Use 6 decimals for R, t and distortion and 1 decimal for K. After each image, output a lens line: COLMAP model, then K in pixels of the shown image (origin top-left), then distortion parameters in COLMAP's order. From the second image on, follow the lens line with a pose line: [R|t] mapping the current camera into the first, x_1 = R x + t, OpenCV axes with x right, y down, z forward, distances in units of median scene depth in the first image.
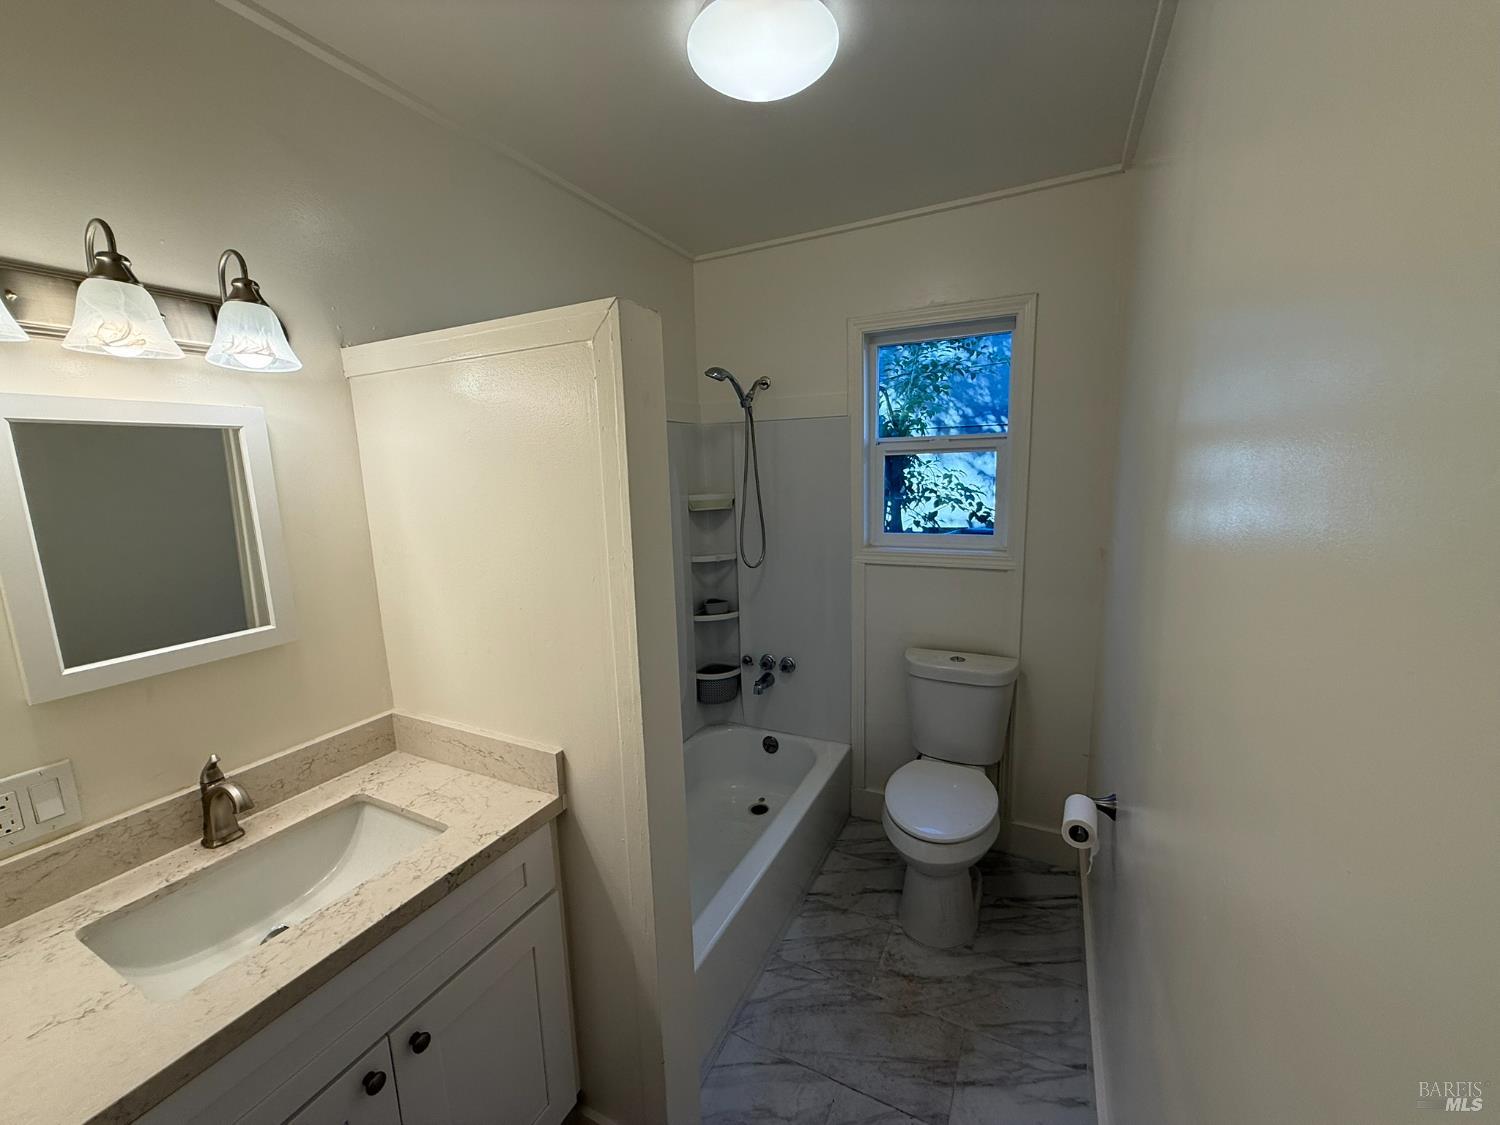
lens RADIAL K [[592.2, 0, 749.6], [0, 592.2, 562.6], [0, 0, 1]] dist [-0.001503, 0.000514]
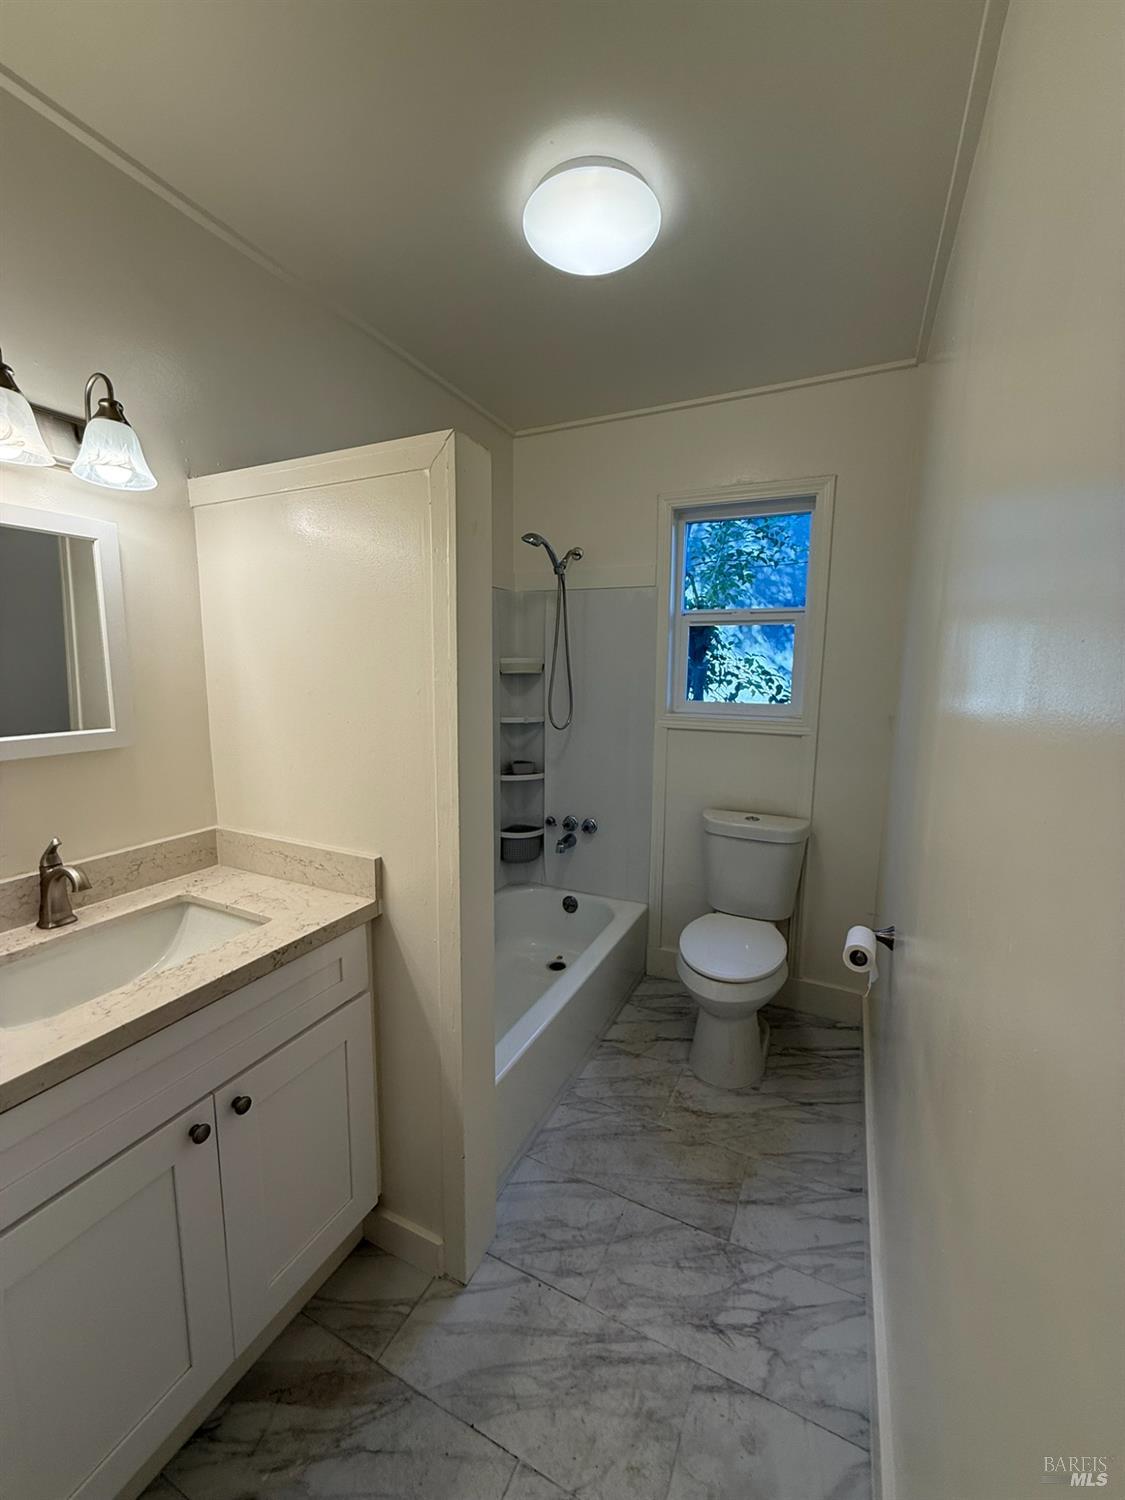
lens RADIAL K [[592.2, 0, 563.7], [0, 592.2, 746.6], [0, 0, 1]] dist [-0.001503, 0.000514]
pose [[0.999099, 0.036883, 0.020981, -0.013484], [-0.036352, 0.999022, -0.025167, 0.107165], [-0.021889, 0.024382, 0.999463, -0.062715]]
